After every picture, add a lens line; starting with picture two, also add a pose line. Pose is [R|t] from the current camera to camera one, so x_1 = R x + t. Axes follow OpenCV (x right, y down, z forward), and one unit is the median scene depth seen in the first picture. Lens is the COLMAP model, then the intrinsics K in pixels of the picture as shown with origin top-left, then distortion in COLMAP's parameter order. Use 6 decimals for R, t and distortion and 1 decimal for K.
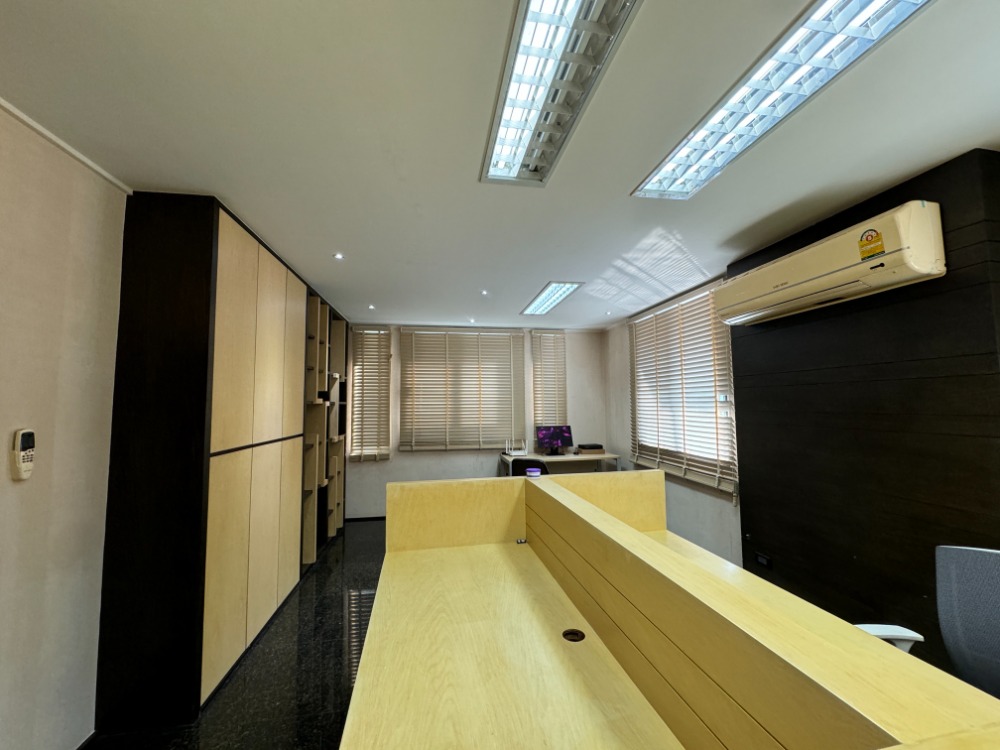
lens RADIAL K [[399.5, 0, 496.6], [0, 399.5, 377.0], [0, 0, 1]] dist [-0.001578, 0.000153]
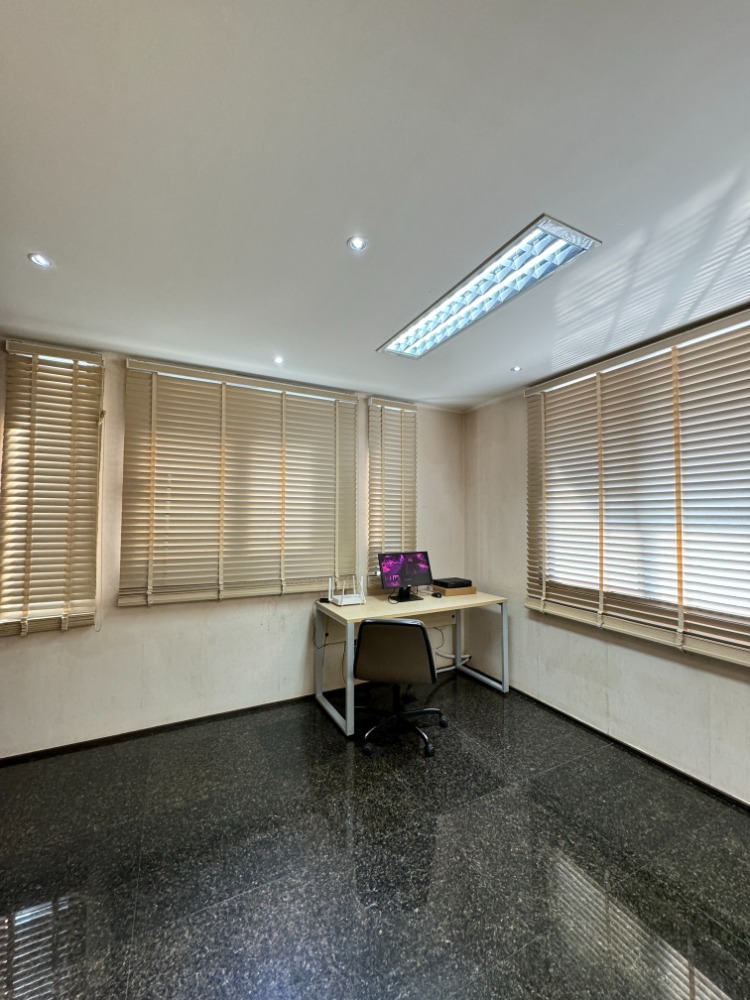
lens RADIAL K [[399.5, 0, 375.0], [0, 399.5, 500.0], [0, 0, 1]] dist [-0.001578, 0.000153]
pose [[0.951102, 0.027558, 0.307645, -0.095013], [-0.034856, 0.999226, 0.018251, 0.031883], [-0.306904, -0.028082, 0.951326, 0.430401]]
